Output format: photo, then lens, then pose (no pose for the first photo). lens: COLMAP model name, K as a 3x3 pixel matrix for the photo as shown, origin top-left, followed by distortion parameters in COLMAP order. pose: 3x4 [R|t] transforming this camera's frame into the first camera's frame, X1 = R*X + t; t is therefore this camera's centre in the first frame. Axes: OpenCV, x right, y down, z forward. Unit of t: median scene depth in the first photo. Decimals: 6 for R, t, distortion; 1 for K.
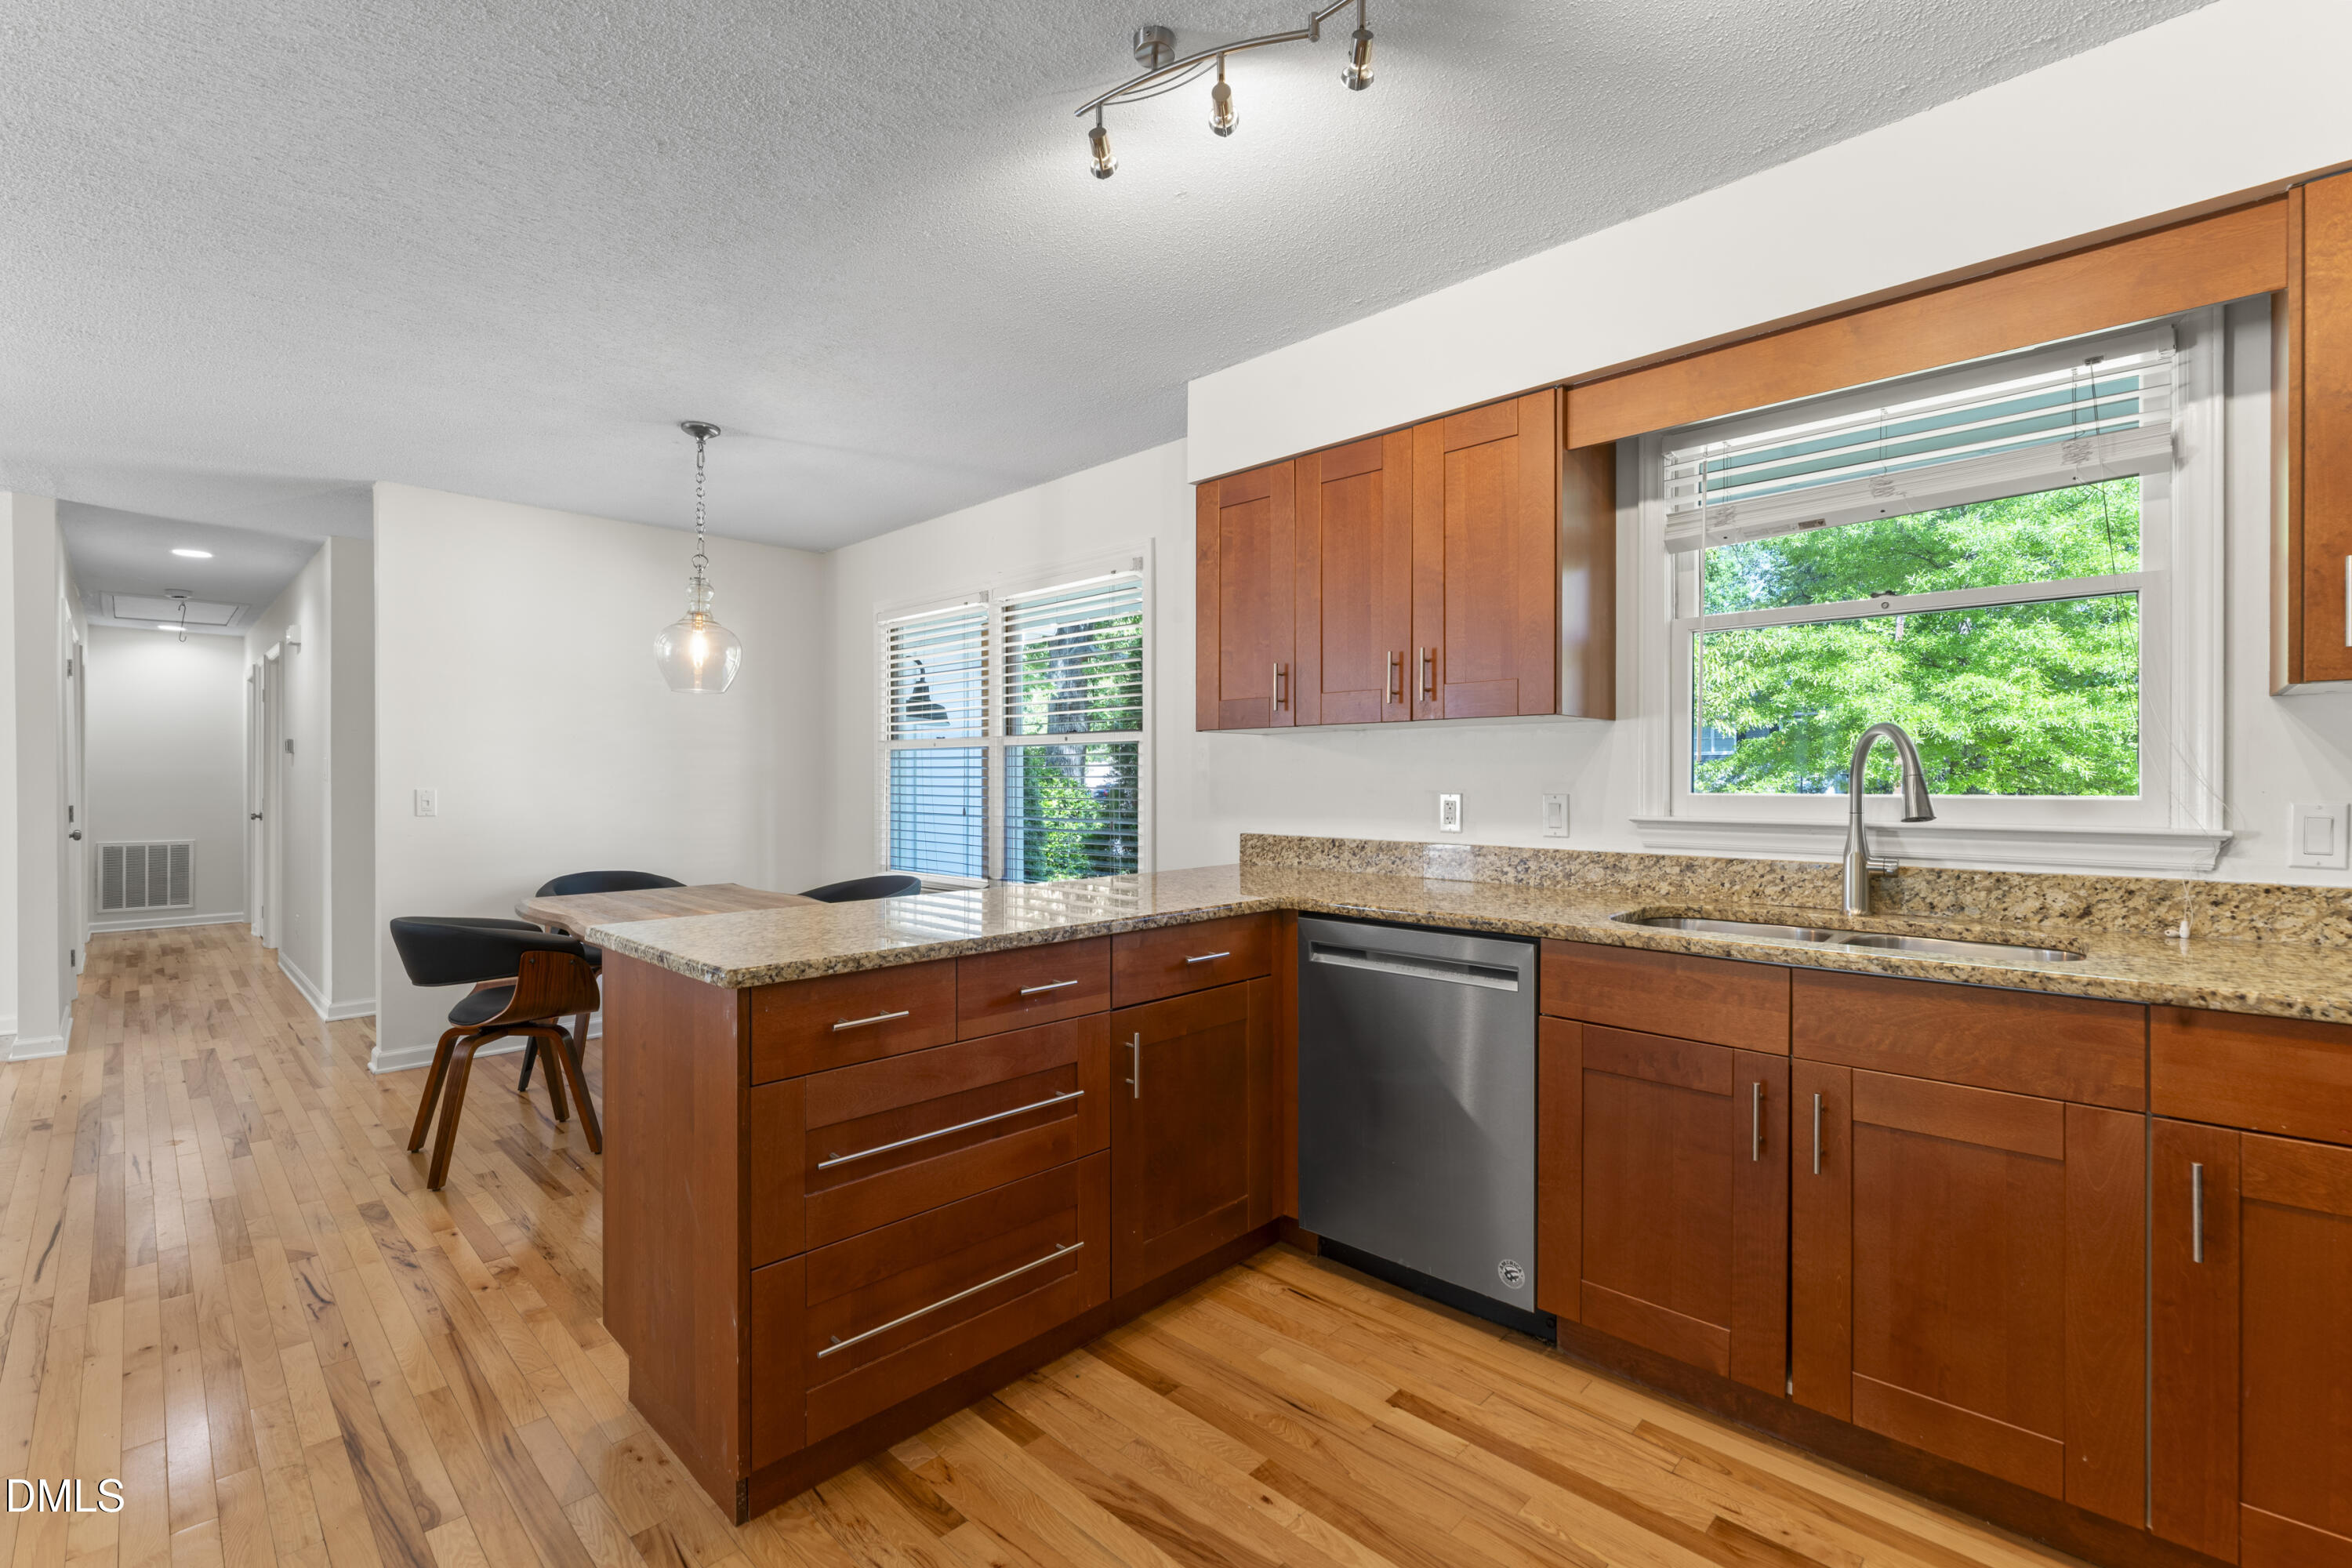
lens RADIAL K [[1020.4, 0, 1179.2], [0, 1020.4, 779.2], [0, 0, 1]] dist [-0.000506, -0.000420]
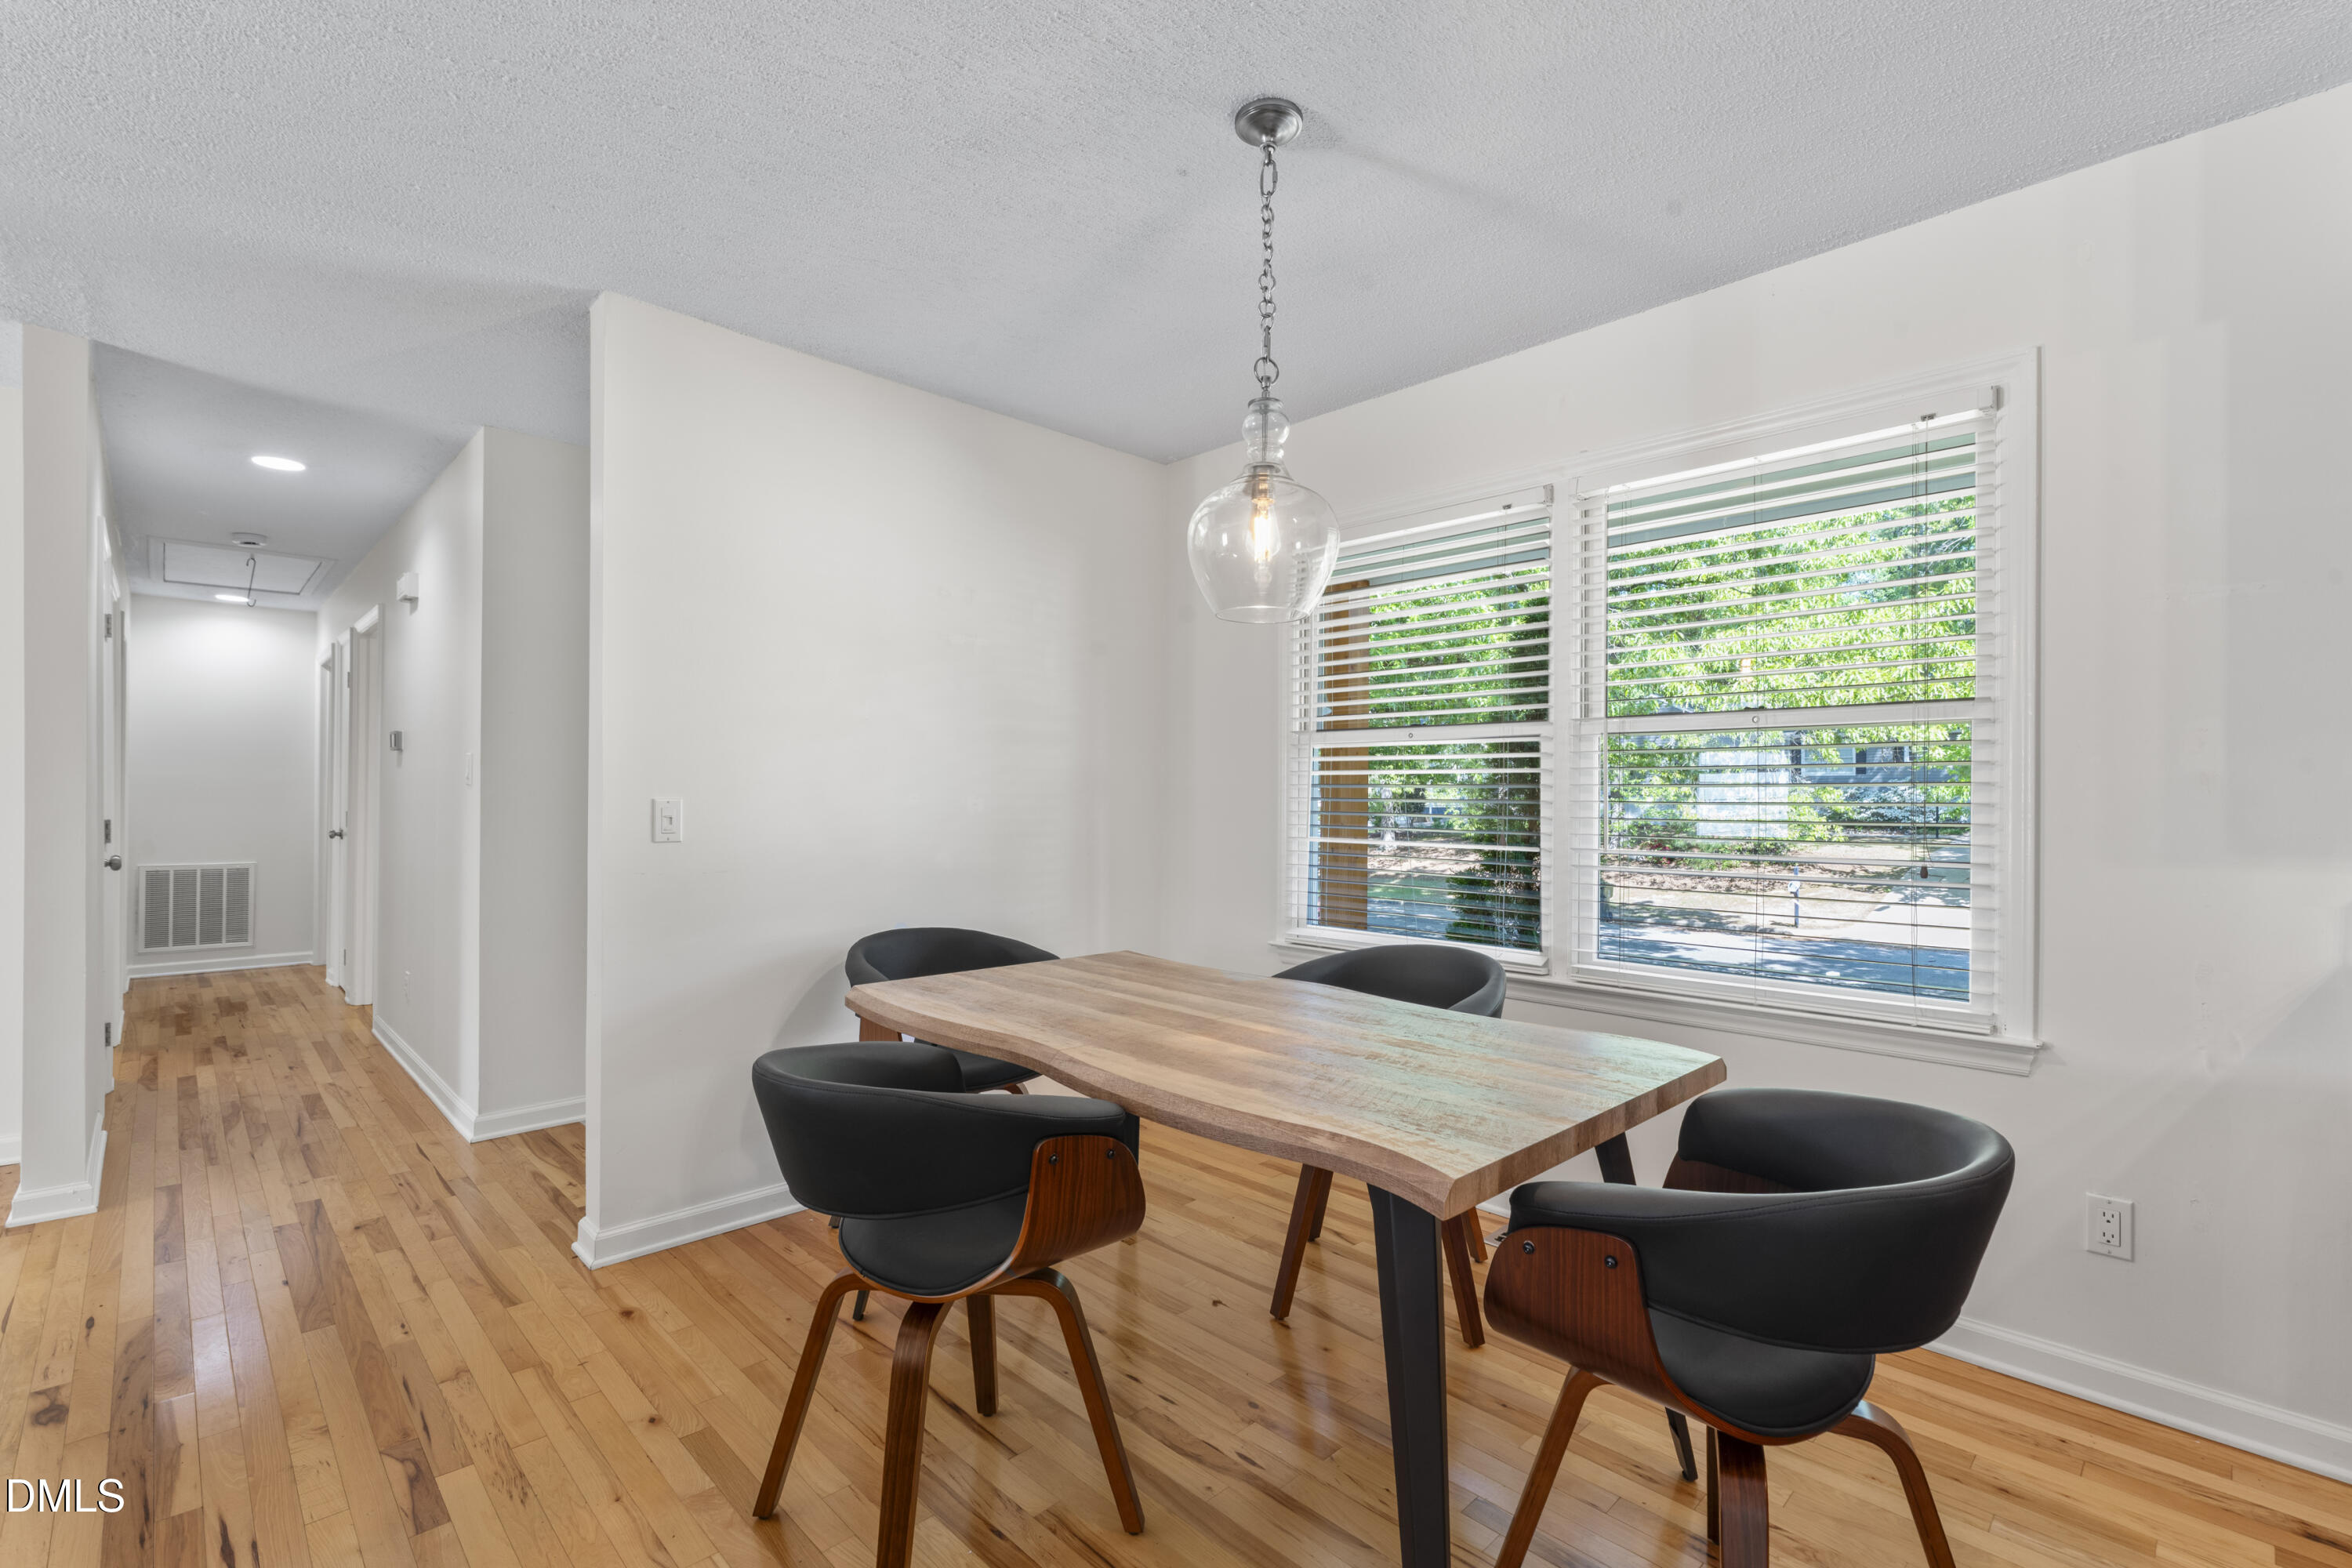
lens RADIAL K [[1037.8, 0, 1178.8], [0, 1037.8, 792.3], [0, 0, 1]] dist [-0.002165, -0.000219]
pose [[0.999673, 0.005903, -0.024900, -0.329599], [-0.006036, 0.999968, -0.005289, 0.005987], [0.024868, 0.005438, 0.999676, 0.303250]]
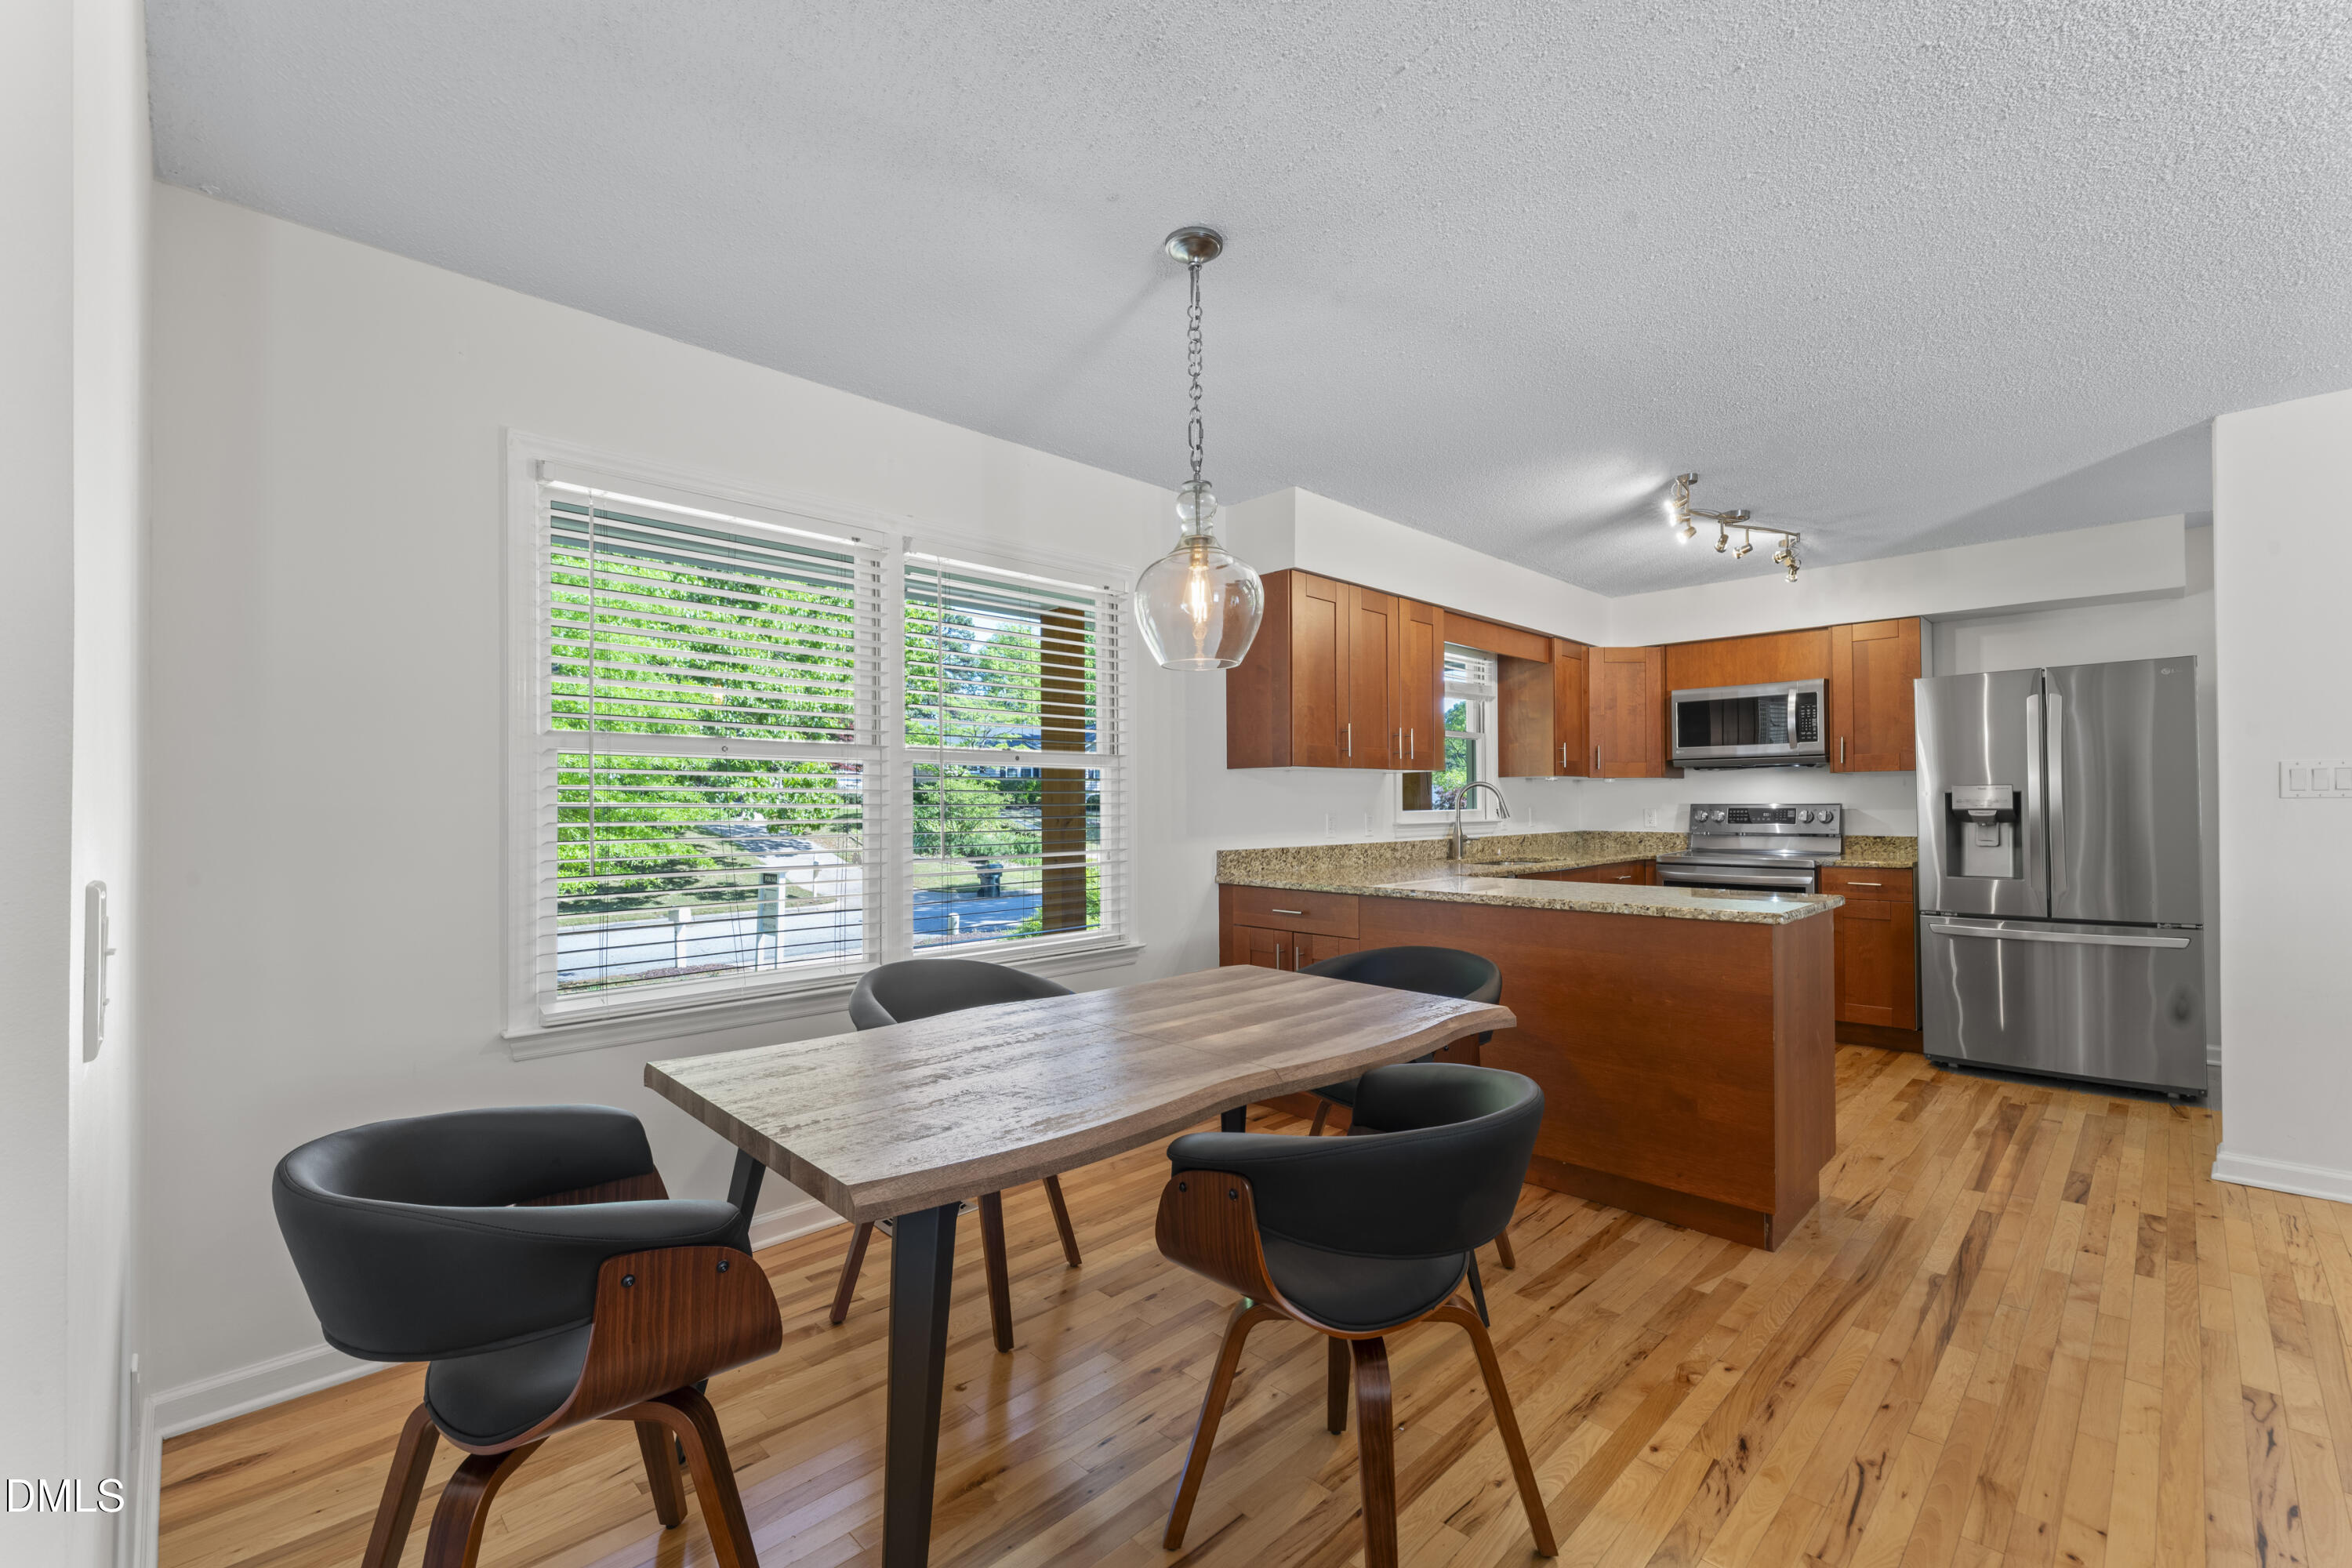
lens RADIAL K [[998.5, 0, 1169.8], [0, 998.5, 795.6], [0, 0, 1]] dist [-0.002716, -0.000450]
pose [[0.021490, 0.008524, 0.999733, -0.712323], [0.007415, 0.999935, -0.008685, -0.001231], [-0.999742, 0.007599, 0.021425, 0.664961]]
